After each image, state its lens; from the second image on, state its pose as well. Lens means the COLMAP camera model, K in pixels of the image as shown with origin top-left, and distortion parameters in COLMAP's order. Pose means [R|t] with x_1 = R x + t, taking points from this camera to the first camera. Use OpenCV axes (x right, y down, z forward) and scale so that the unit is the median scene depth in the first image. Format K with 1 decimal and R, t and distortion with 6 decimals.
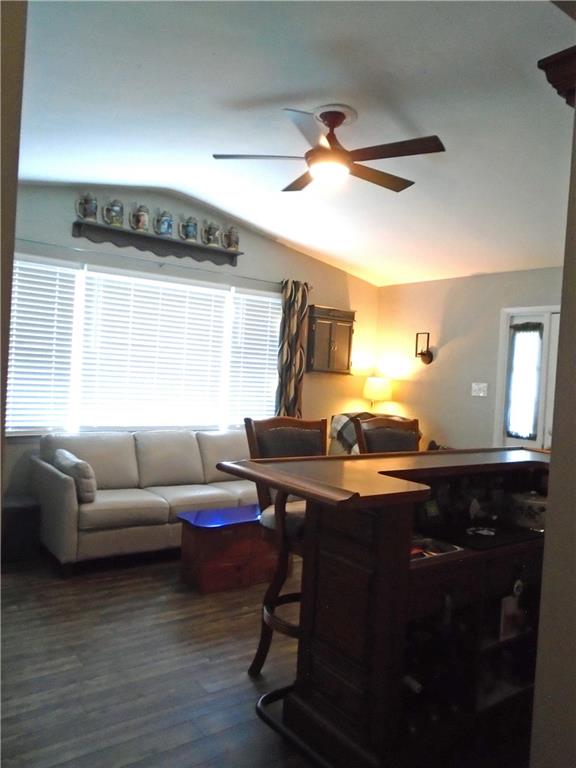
lens RADIAL K [[598.6, 0, 290.6], [0, 598.6, 382.0], [0, 0, 1]] dist [-0.003523, 0.006050]
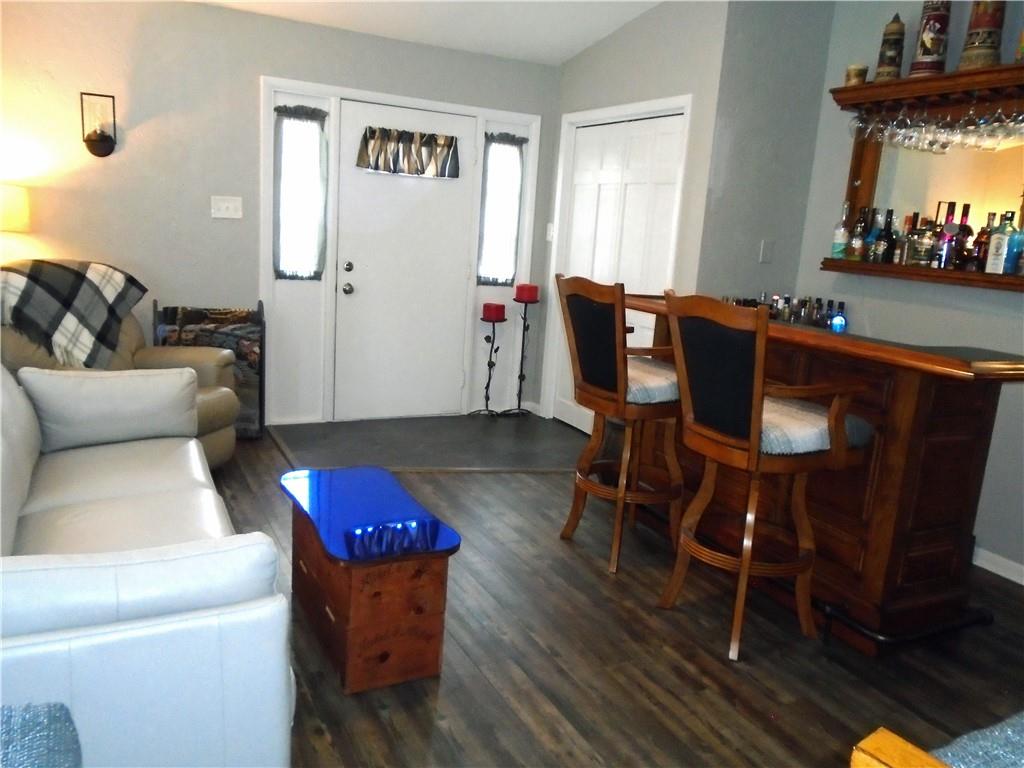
lens RADIAL K [[798.1, 0, 510.8], [0, 798.1, 386.4], [0, 0, 1]] dist [-0.003523, 0.006050]
pose [[0.172826, -0.247251, 0.953414, -0.530800], [-0.042604, 0.965197, 0.258029, -0.038825], [-0.984031, -0.085214, 0.156277, 0.637697]]
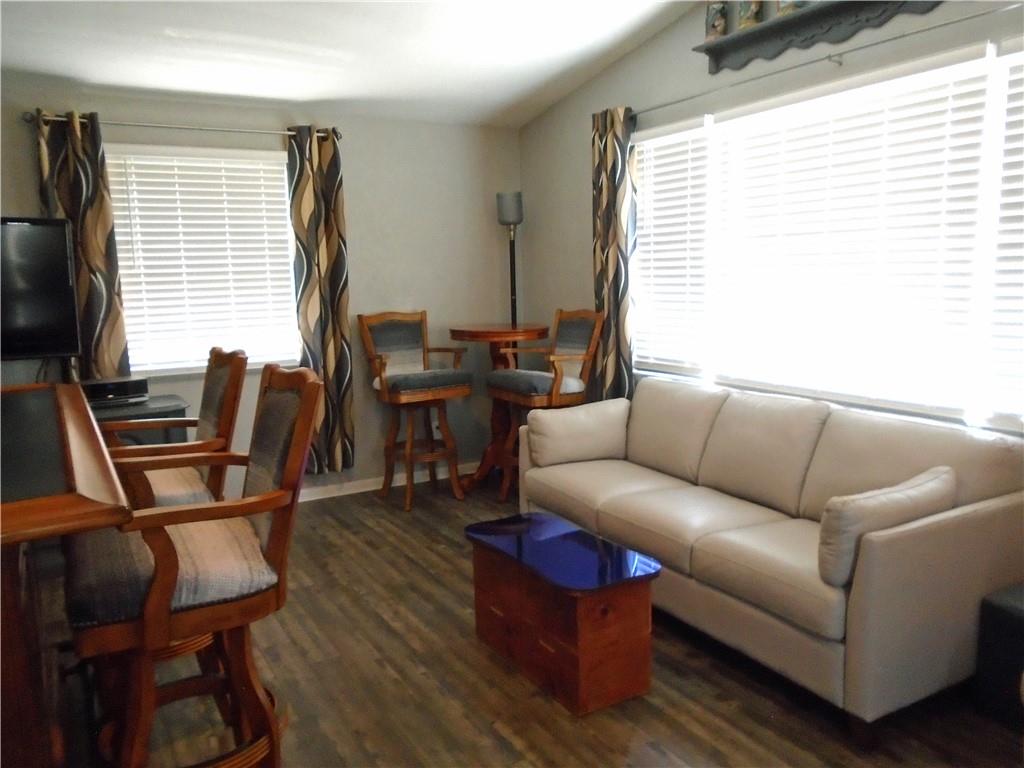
lens RADIAL K [[798.1, 0, 510.5], [0, 798.1, 384.5], [0, 0, 1]] dist [-0.003523, 0.006050]
pose [[-0.125403, 0.089139, -0.988093, 0.498810], [0.005470, 0.996002, 0.089159, 0.007589], [0.992091, 0.005776, -0.125389, 0.848470]]
